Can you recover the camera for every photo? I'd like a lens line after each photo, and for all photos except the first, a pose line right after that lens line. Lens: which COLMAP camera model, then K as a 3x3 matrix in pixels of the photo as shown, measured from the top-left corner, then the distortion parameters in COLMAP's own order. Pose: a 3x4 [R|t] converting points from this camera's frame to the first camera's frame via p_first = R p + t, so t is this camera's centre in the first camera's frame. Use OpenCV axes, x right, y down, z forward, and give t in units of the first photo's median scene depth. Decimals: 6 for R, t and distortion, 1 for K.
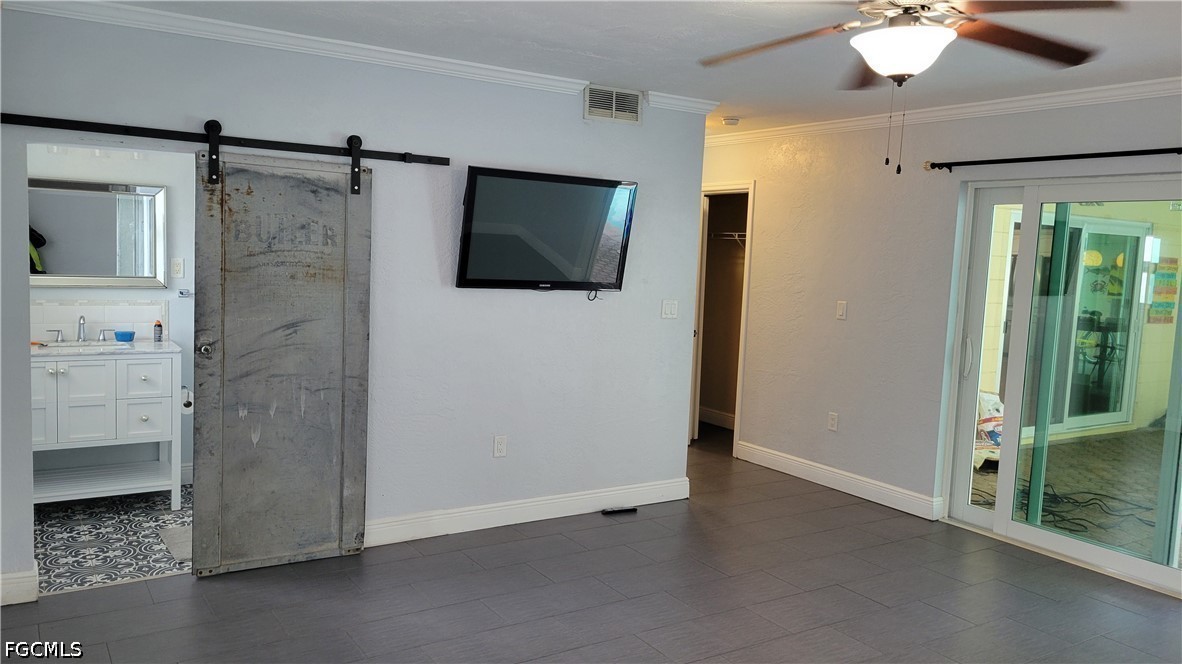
lens RADIAL K [[885.8, 0, 581.8], [0, 885.8, 332.4], [0, 0, 1]] dist [0.042206, -0.008251]
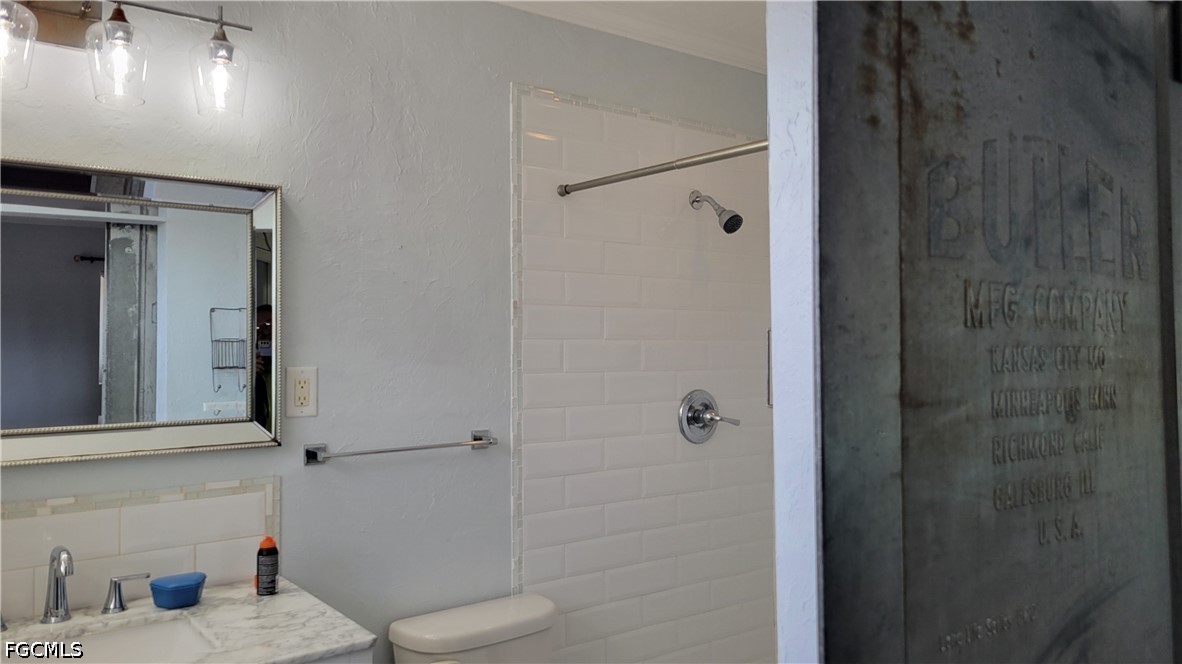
lens RADIAL K [[897.7, 0, 585.9], [0, 897.7, 326.3], [0, 0, 1]] dist [0.045998, -0.012296]
pose [[0.996183, -0.044170, 0.075295, -0.372391], [0.052502, 0.992260, -0.112529, -0.051622], [-0.069741, 0.116053, 0.990792, 0.617664]]
